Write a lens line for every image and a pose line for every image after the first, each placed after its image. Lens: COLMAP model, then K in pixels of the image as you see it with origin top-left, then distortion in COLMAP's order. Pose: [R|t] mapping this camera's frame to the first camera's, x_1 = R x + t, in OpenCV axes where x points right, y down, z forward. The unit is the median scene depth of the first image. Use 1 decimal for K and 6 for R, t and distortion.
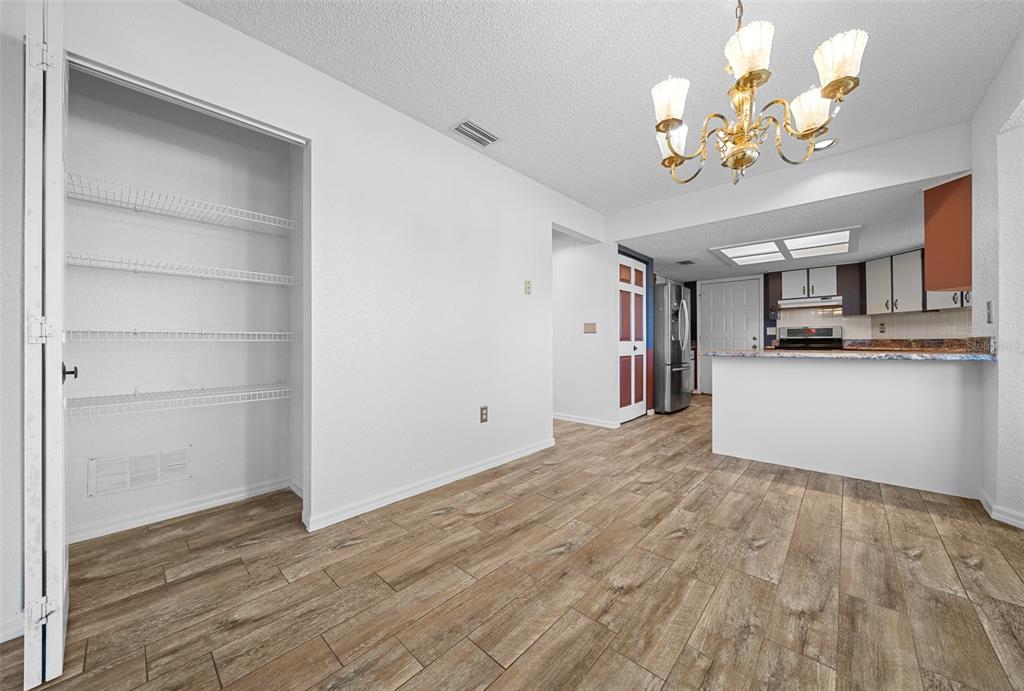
lens RADIAL K [[365.4, 0, 519.1], [0, 365.4, 345.1], [0, 0, 1]] dist [-0.008197, 0.000634]
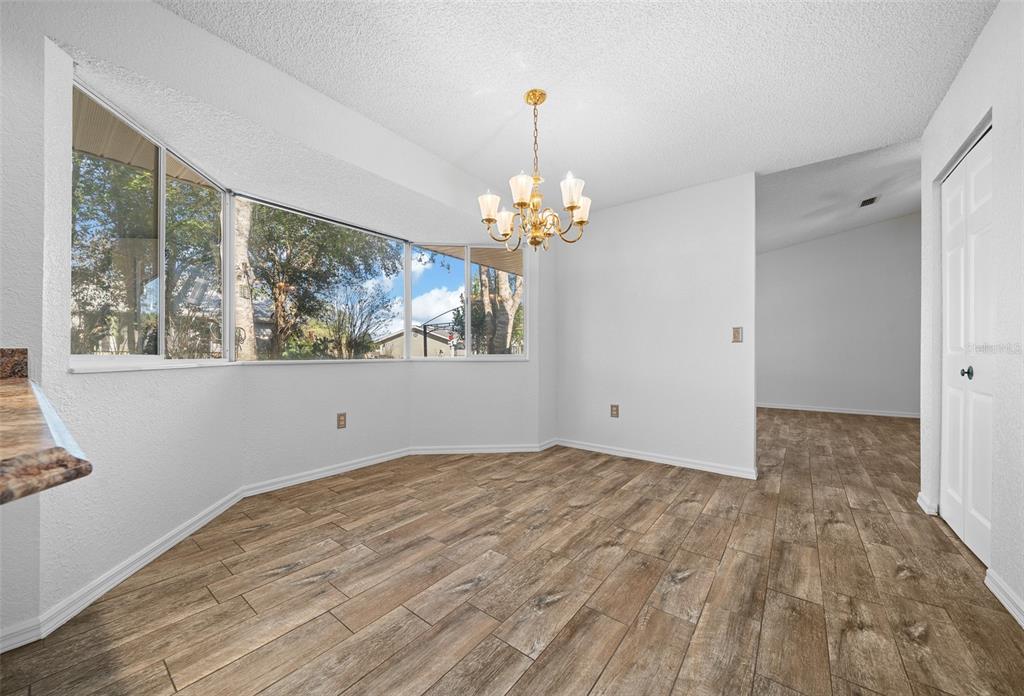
lens RADIAL K [[363.0, 0, 502.3], [0, 363.0, 350.8], [0, 0, 1]] dist [-0.002161, 0.000229]
pose [[-0.998212, -0.000045, -0.059773, 0.558820], [-0.000205, 0.999996, 0.002672, -0.020822], [0.059773, 0.002679, -0.998208, 1.685169]]
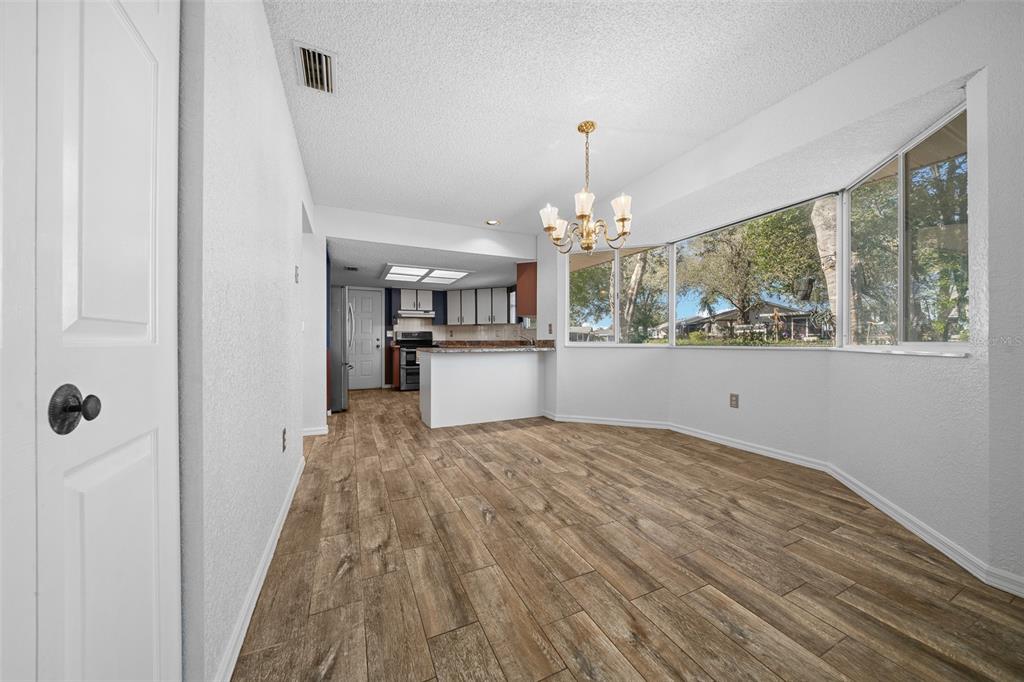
lens RADIAL K [[350.8, 0, 509.6], [0, 350.8, 337.3], [0, 0, 1]] dist [-0.002403, -0.000160]
pose [[0.381248, 0.013492, 0.924374, -0.815052], [0.009018, 0.999792, -0.018312, 0.000583], [-0.924429, 0.015317, 0.381047, 0.434744]]
